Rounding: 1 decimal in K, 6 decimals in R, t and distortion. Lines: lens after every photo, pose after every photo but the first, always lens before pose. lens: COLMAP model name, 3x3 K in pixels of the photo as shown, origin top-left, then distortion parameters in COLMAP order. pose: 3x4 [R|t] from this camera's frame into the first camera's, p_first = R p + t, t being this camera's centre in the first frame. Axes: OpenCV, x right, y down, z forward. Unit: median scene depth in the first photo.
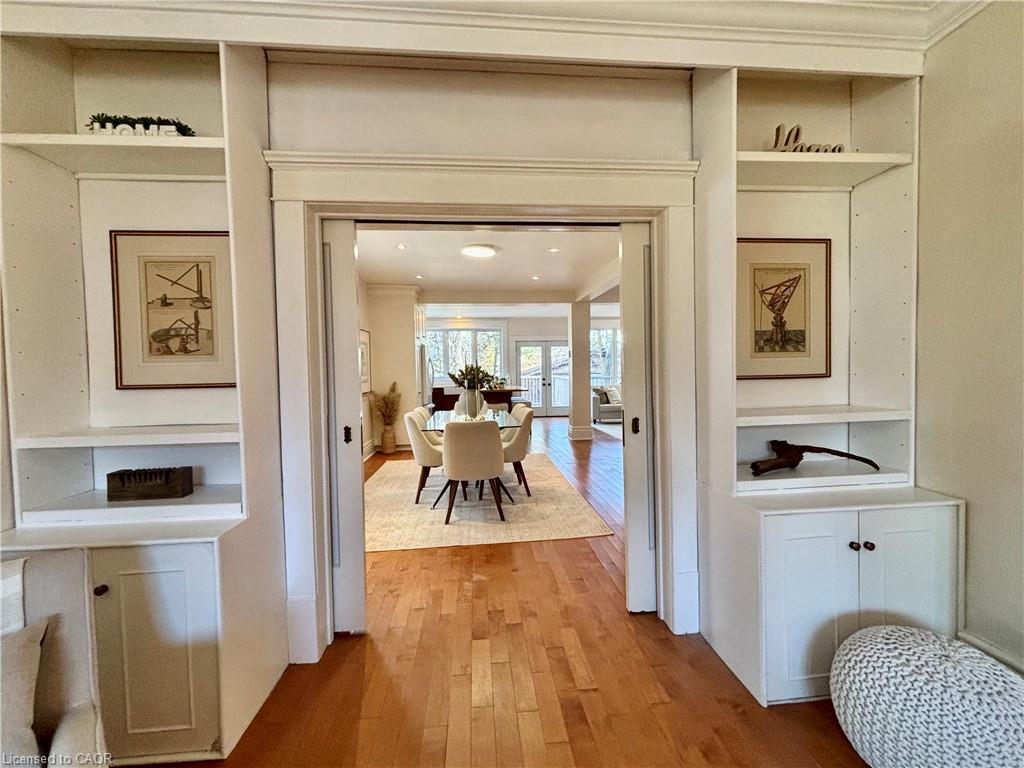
lens RADIAL K [[427.8, 0, 512.0], [0, 427.8, 384.0], [0, 0, 1]] dist [-0.002388, 0.000247]
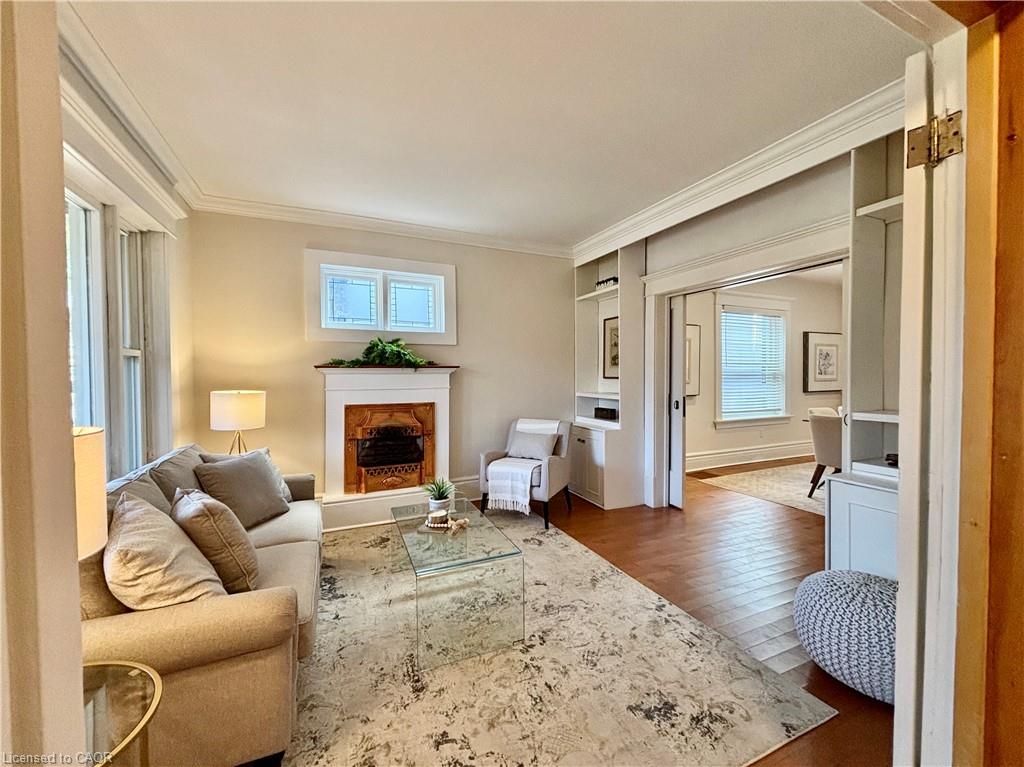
lens RADIAL K [[413.7, 0, 512.0], [0, 413.7, 383.5], [0, 0, 1]] dist [-0.002779, 0.000261]
pose [[0.325351, 0.040887, -0.944709, 1.219389], [-0.029072, 0.999025, 0.033226, -0.022098], [0.945146, 0.016655, 0.326222, -0.354206]]
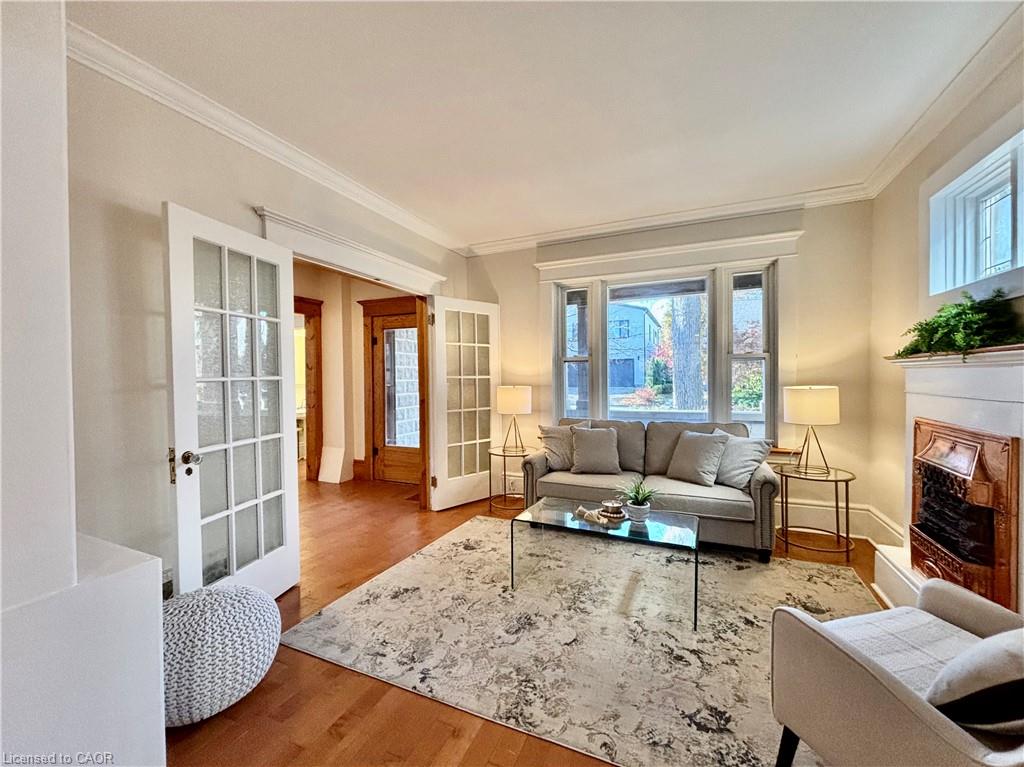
lens RADIAL K [[422.0, 0, 512.0], [0, 422.0, 383.5], [0, 0, 1]] dist [0.000852, 0.000363]
pose [[-0.879694, 0.018483, 0.475181, -0.299944], [0.040894, 0.998483, 0.036869, -0.027039], [-0.473779, 0.051865, -0.879115, 1.084625]]
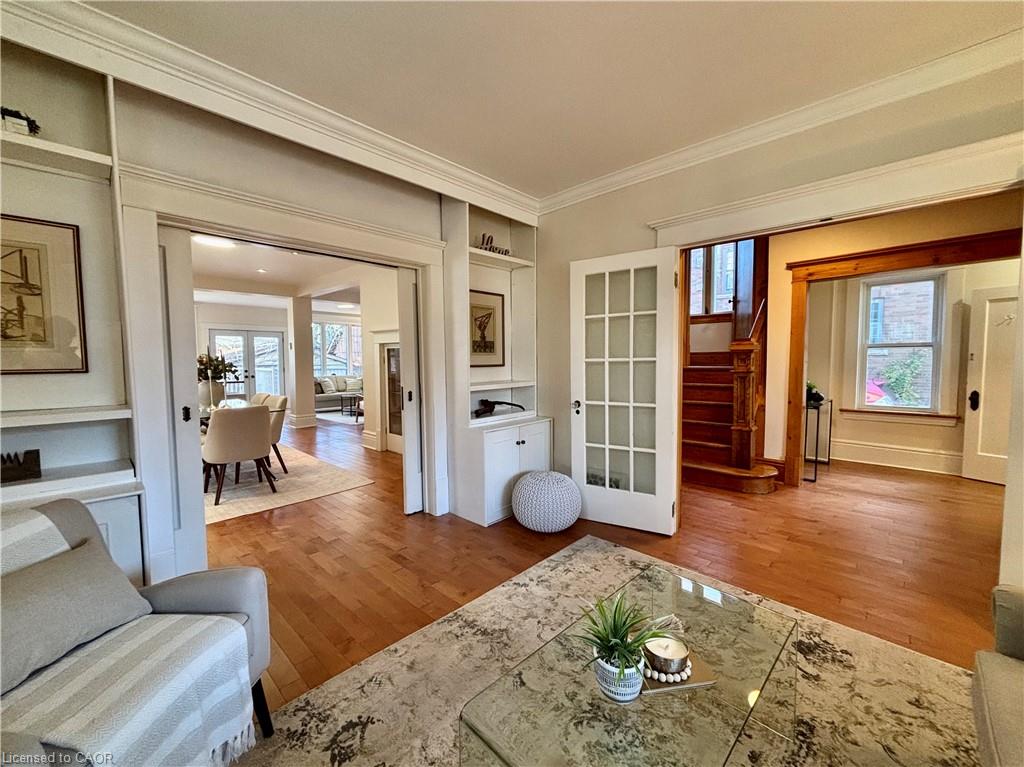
lens RADIAL K [[413.7, 0, 512.0], [0, 413.7, 383.5], [0, 0, 1]] dist [-0.002779, 0.000261]
pose [[0.754028, -0.023094, 0.656436, -0.474183], [0.012463, 0.999705, 0.020855, 0.024311], [-0.656724, -0.007544, 0.754093, -0.449506]]
